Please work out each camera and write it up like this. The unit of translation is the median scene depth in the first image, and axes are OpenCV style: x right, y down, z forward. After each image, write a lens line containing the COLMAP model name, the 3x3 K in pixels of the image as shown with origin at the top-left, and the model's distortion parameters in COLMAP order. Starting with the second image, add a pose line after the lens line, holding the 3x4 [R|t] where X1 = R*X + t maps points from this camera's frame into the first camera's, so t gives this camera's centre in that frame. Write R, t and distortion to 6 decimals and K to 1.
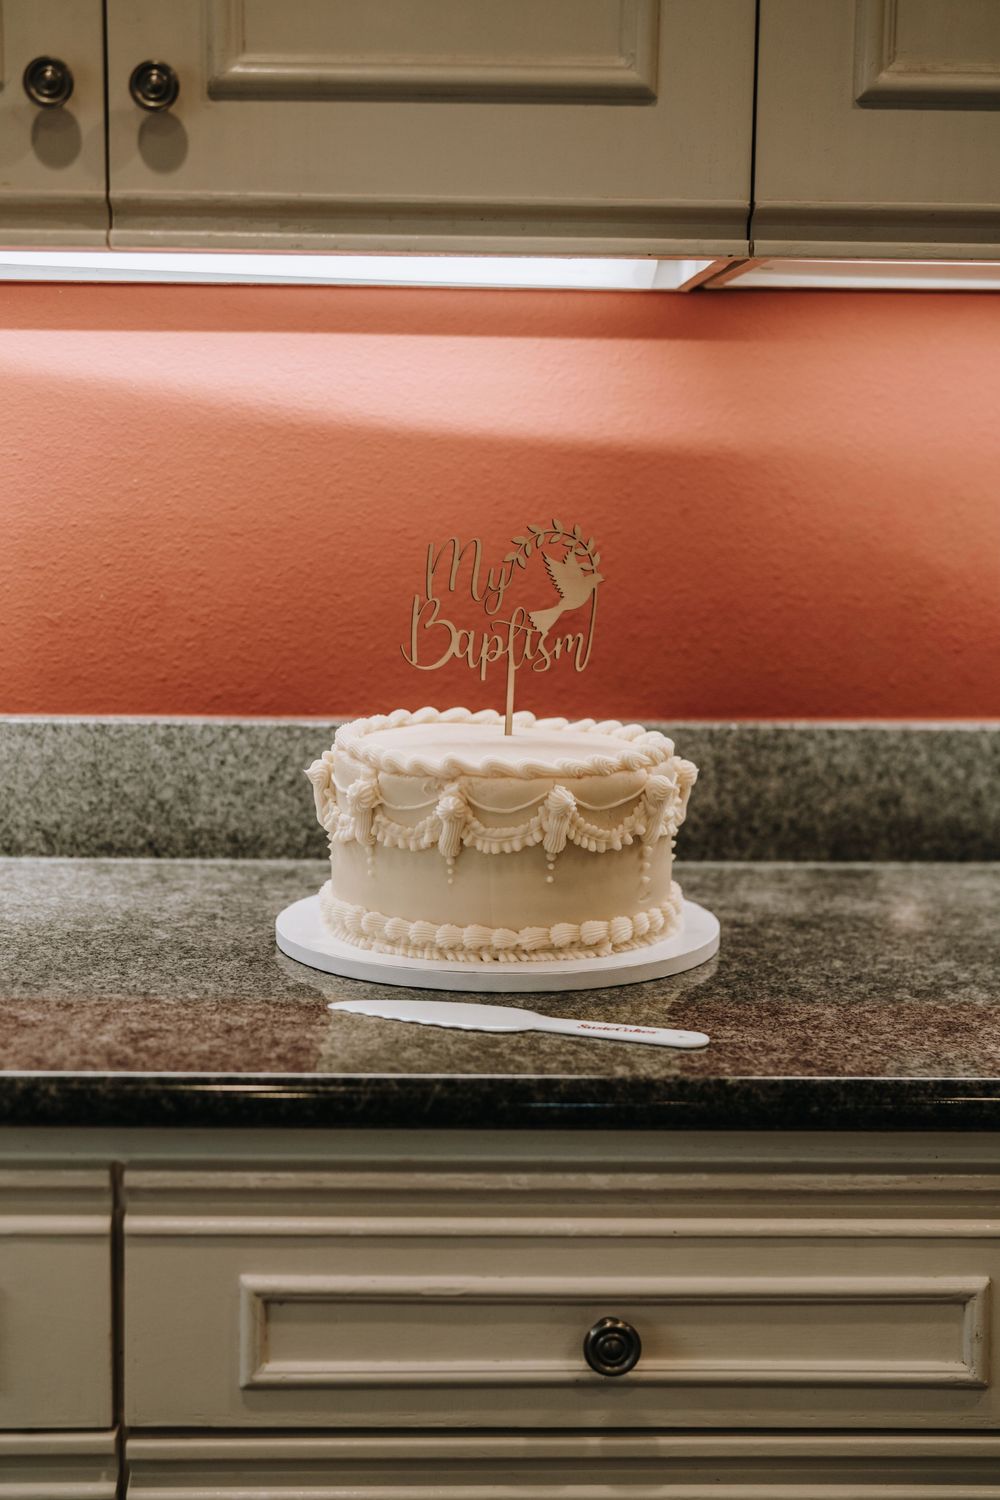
lens RADIAL K [[2178.5, 0, 498.6], [0, 2178.5, 760.3], [0, 0, 1]] dist [0.010683, 0.000000]
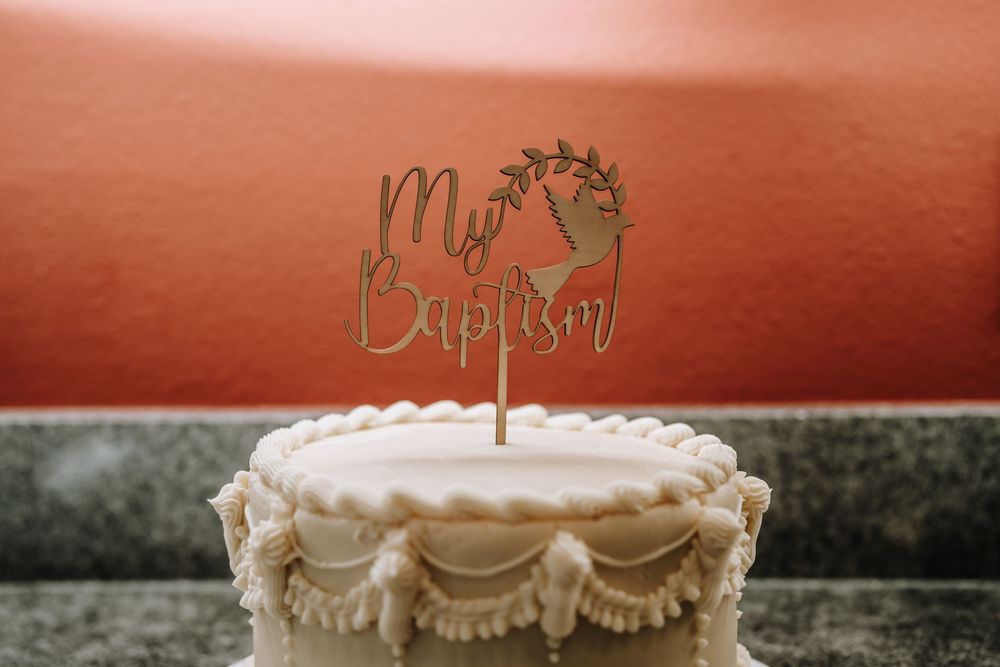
lens RADIAL K [[1452.3, 0, 493.3], [0, 1452.3, 324.5], [0, 0, 1]] dist [0.010683, 0.000000]
pose [[0.997872, -0.016927, -0.062969, 0.031174], [0.013438, 0.998372, -0.055432, -0.023238], [0.063805, 0.054468, 0.996475, 0.506316]]
